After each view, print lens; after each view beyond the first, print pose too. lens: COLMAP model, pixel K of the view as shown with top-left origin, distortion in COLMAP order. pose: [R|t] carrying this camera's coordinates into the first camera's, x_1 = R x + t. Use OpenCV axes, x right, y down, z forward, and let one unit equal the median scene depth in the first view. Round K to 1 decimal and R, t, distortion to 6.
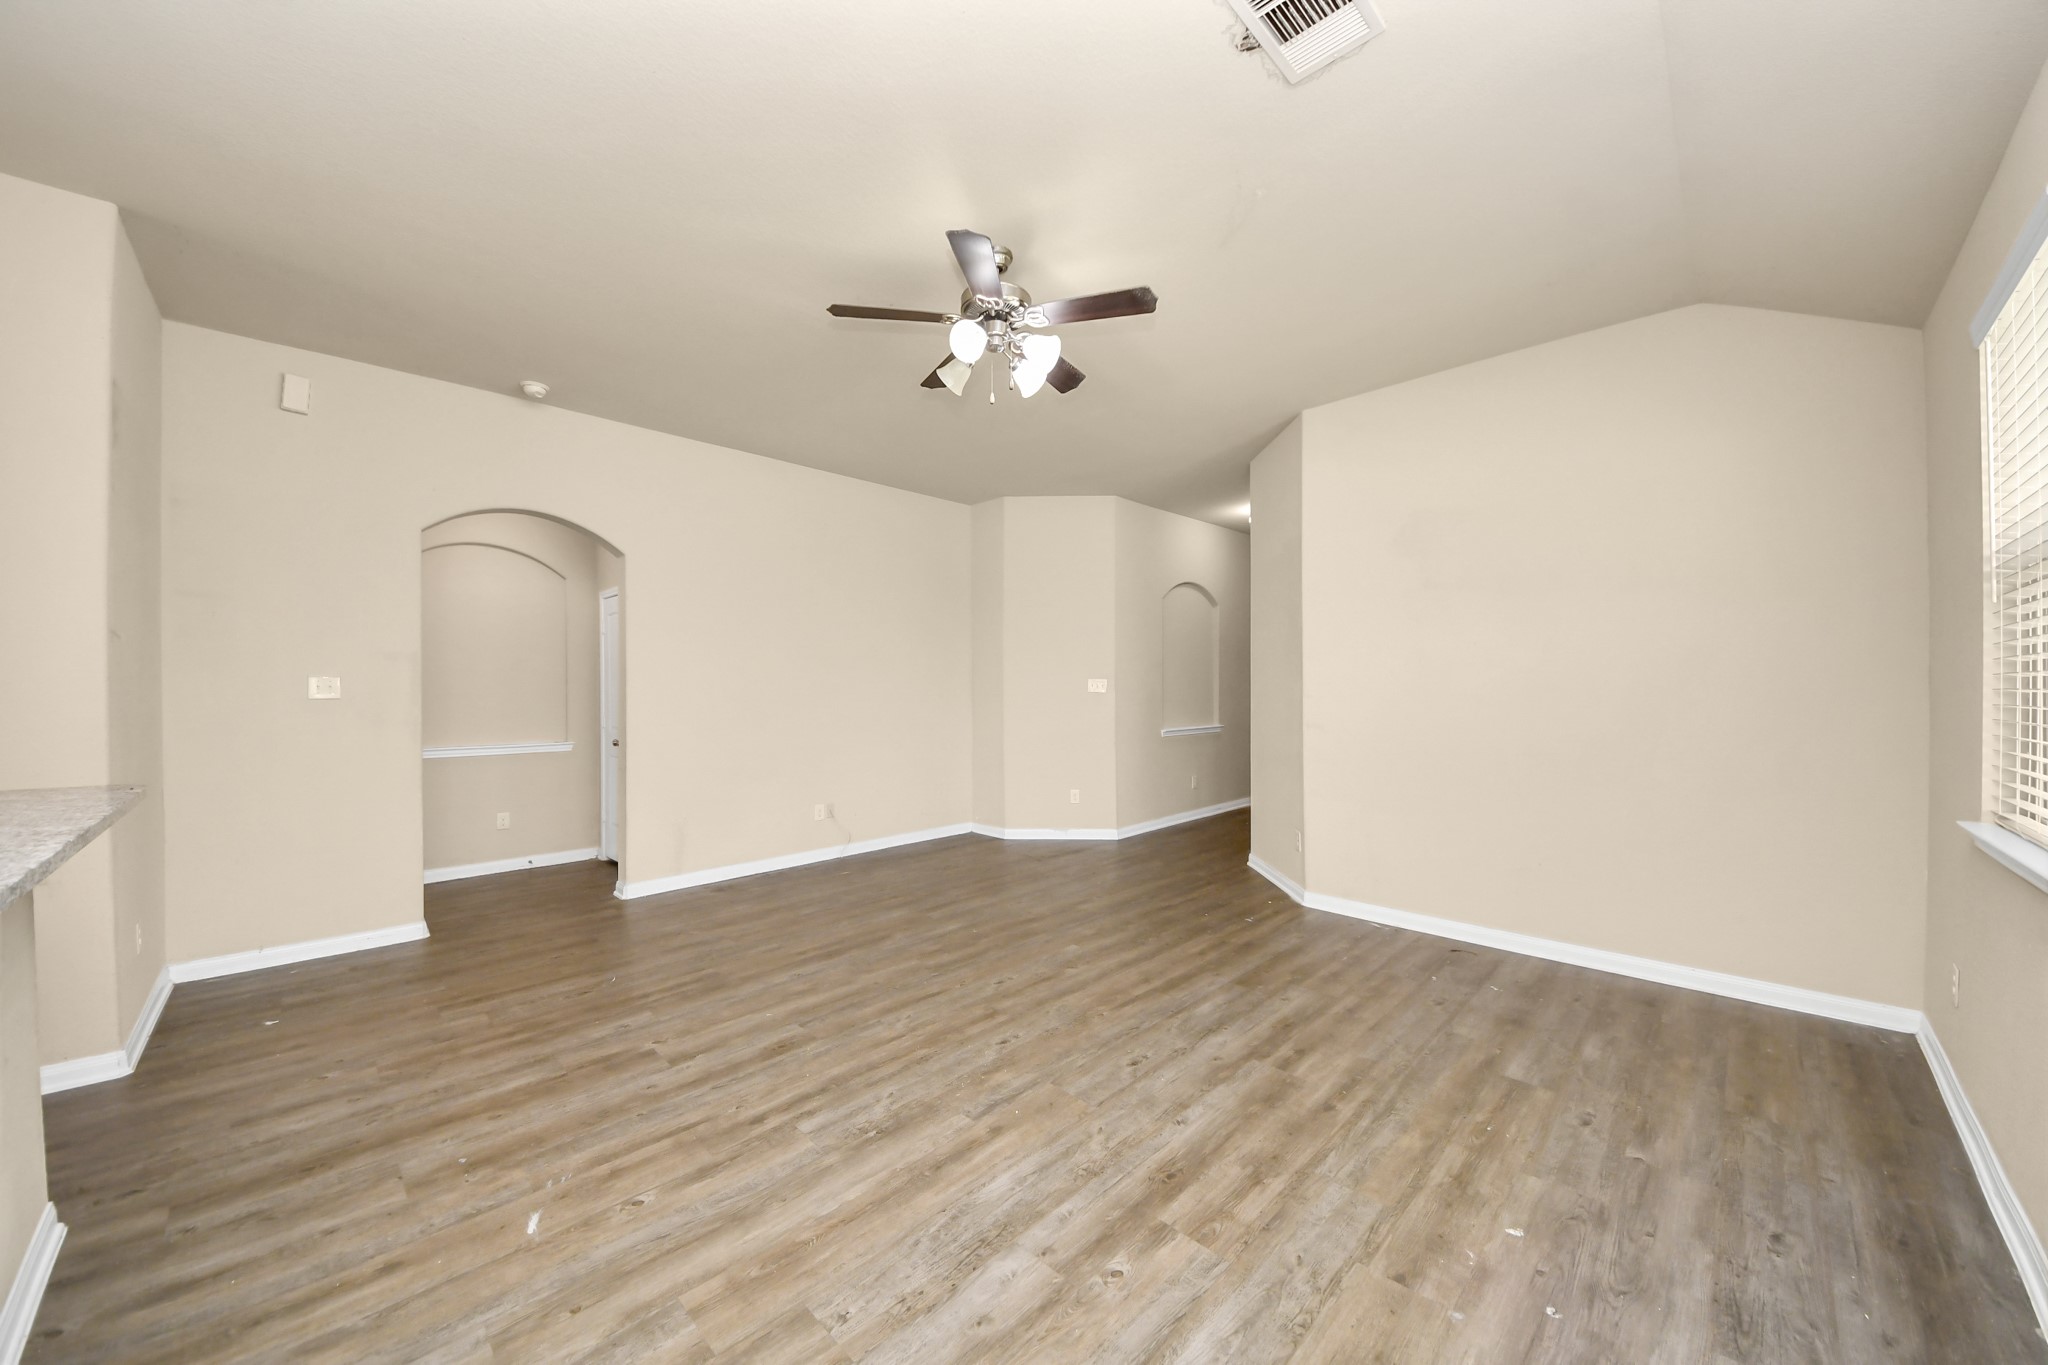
lens RADIAL K [[726.8, 0, 1011.9], [0, 726.8, 688.7], [0, 0, 1]] dist [0.034837, -0.021851]
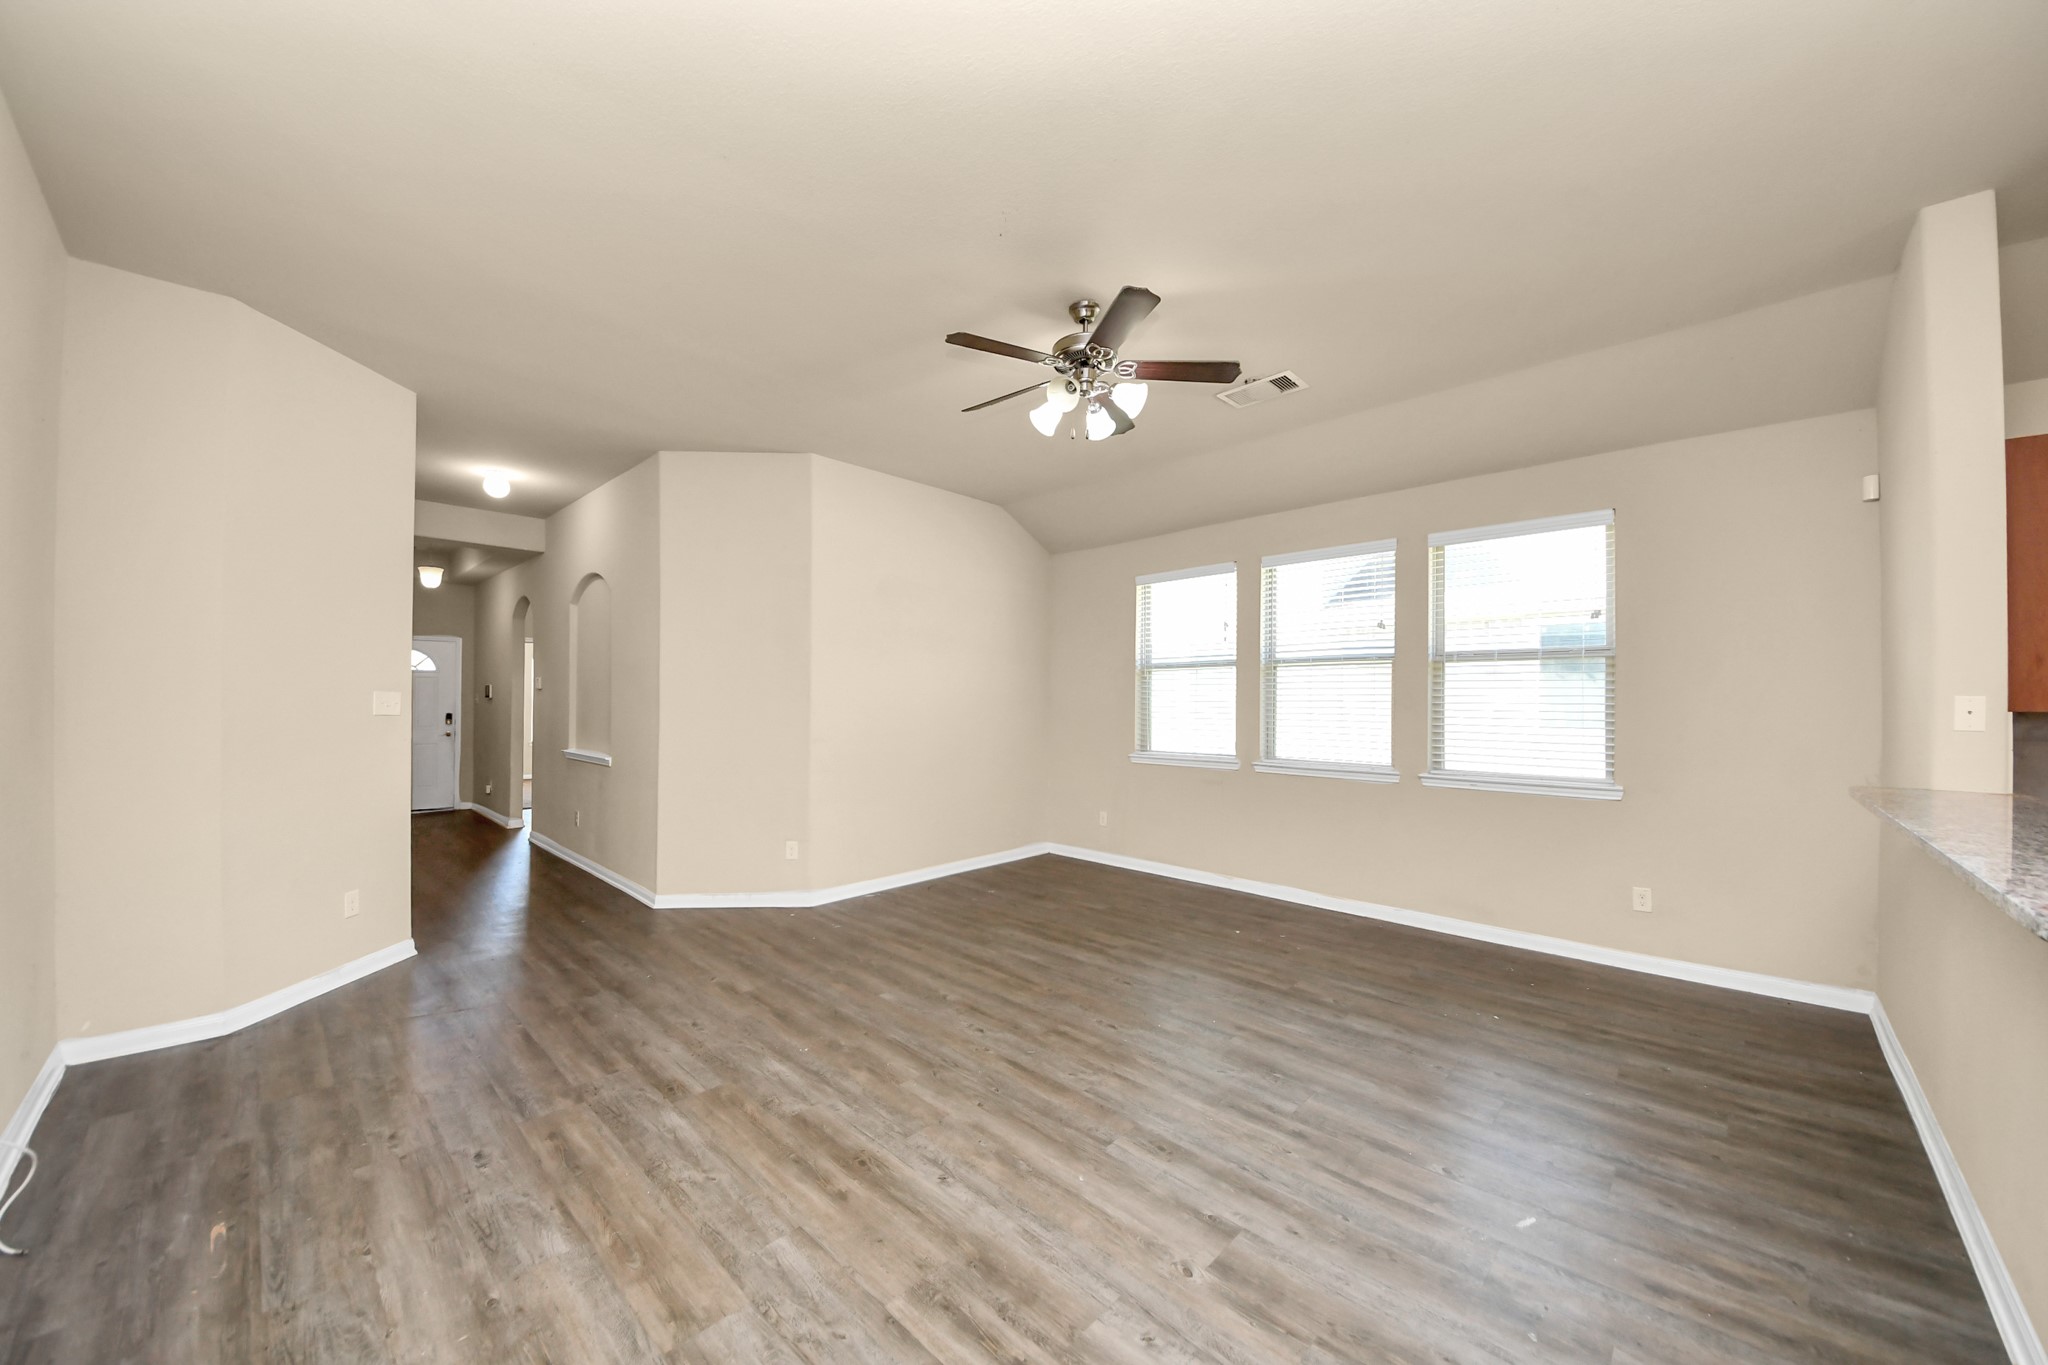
lens RADIAL K [[725.2, 0, 1015.6], [0, 725.2, 656.1], [0, 0, 1]] dist [0.033799, -0.022031]
pose [[-0.019588, 0.059574, 0.998032, -1.228745], [0.004085, 0.998220, -0.059505, -0.015916], [-0.999800, 0.002911, -0.019797, 1.242866]]
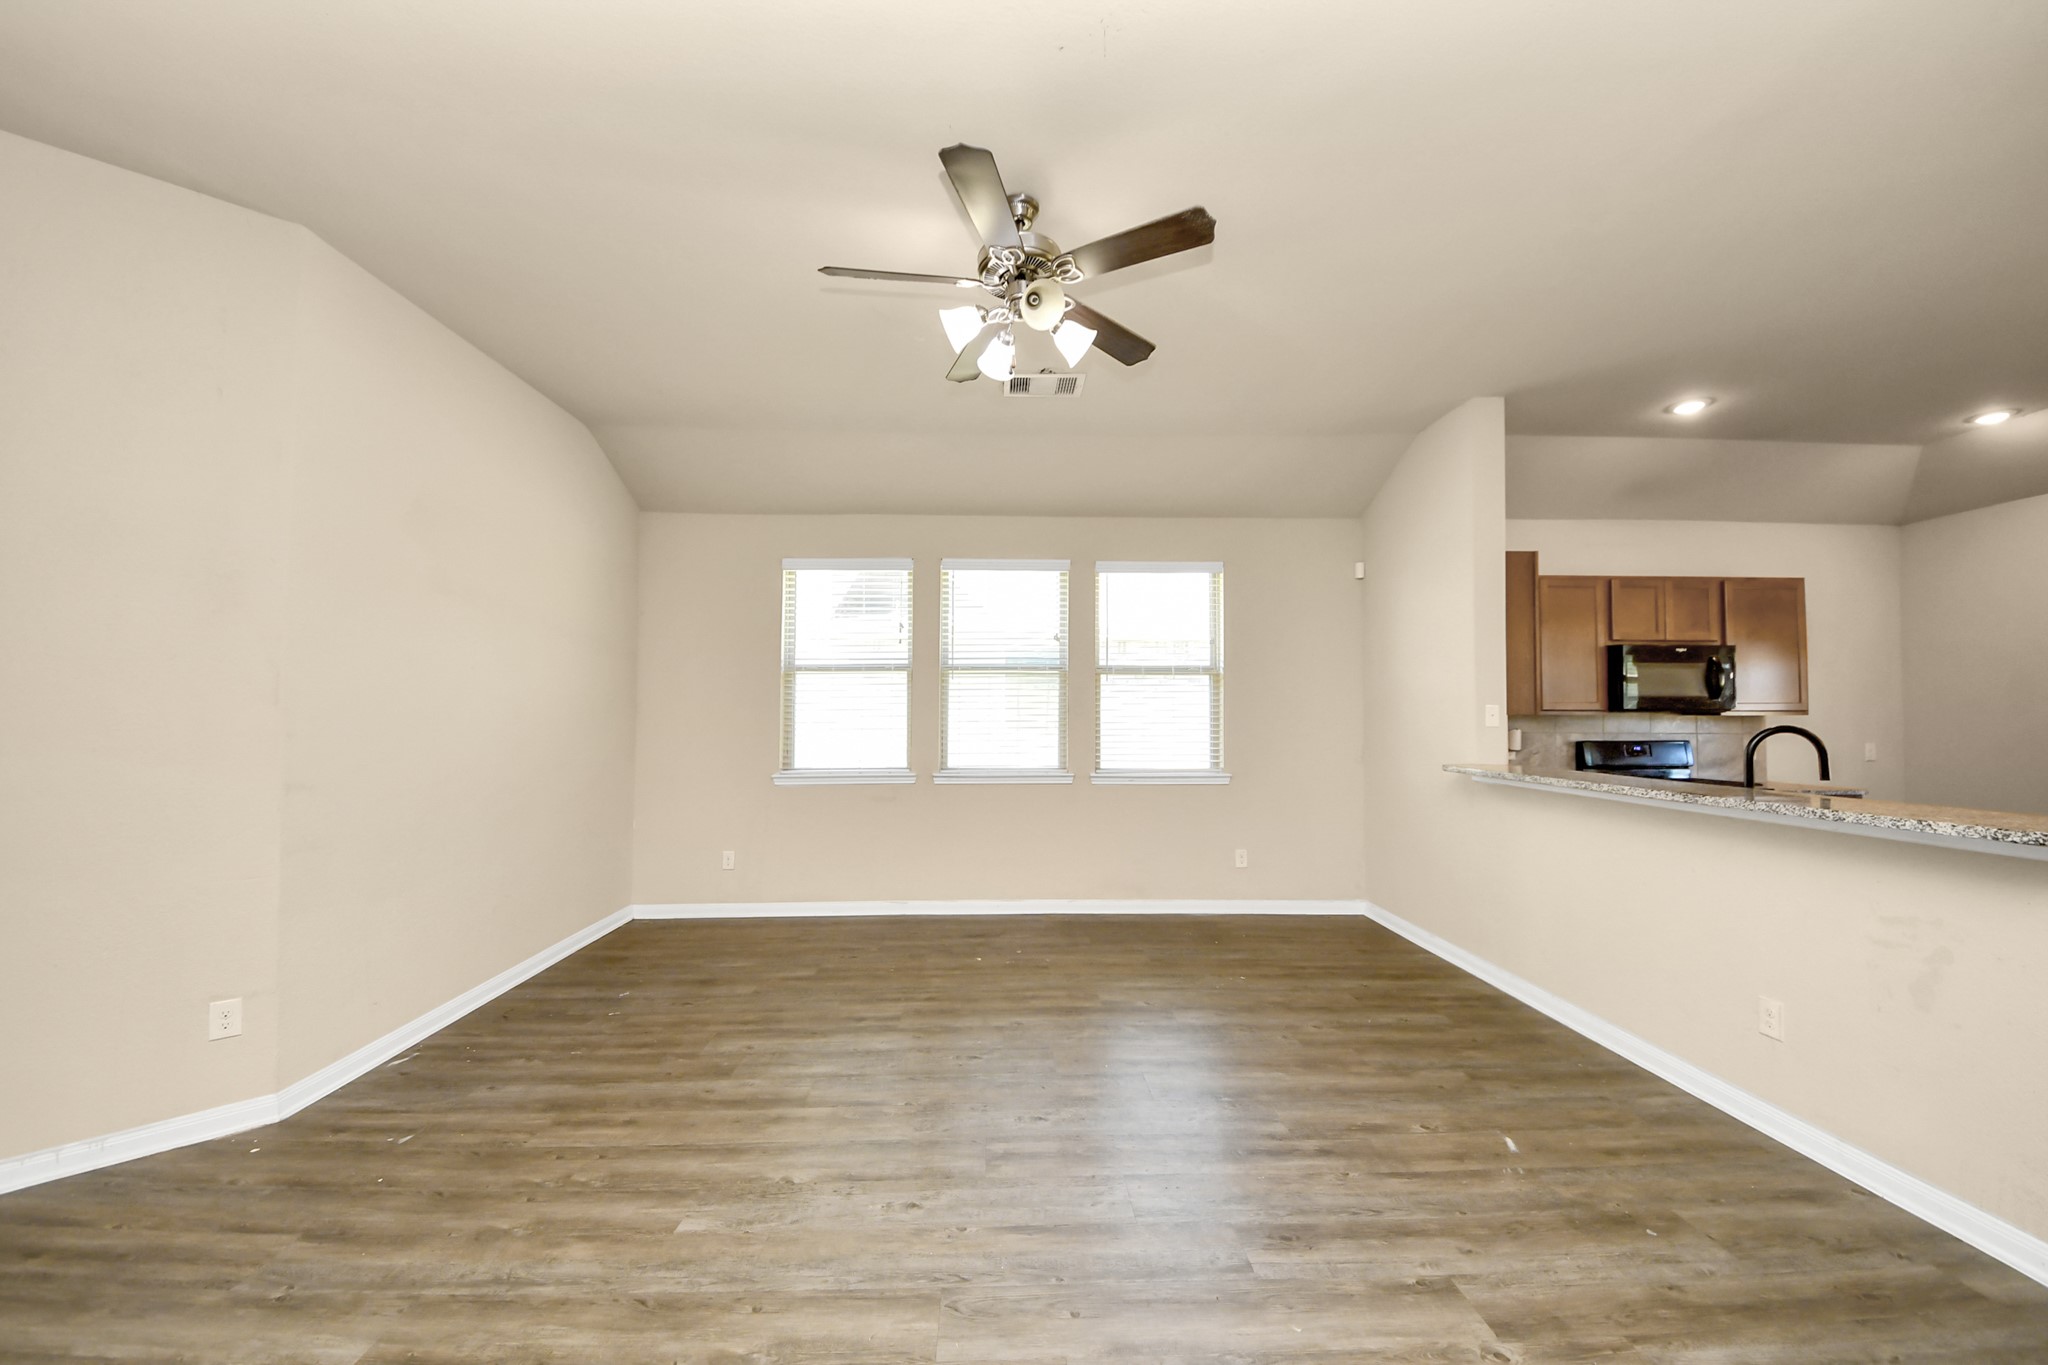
lens RADIAL K [[725.2, 0, 1015.6], [0, 725.2, 656.1], [0, 0, 1]] dist [0.033799, -0.022031]
pose [[-0.729355, 0.049643, 0.682332, -0.661718], [0.002946, 0.997582, -0.069430, -0.013234], [-0.684129, -0.048629, -0.727738, 1.799014]]
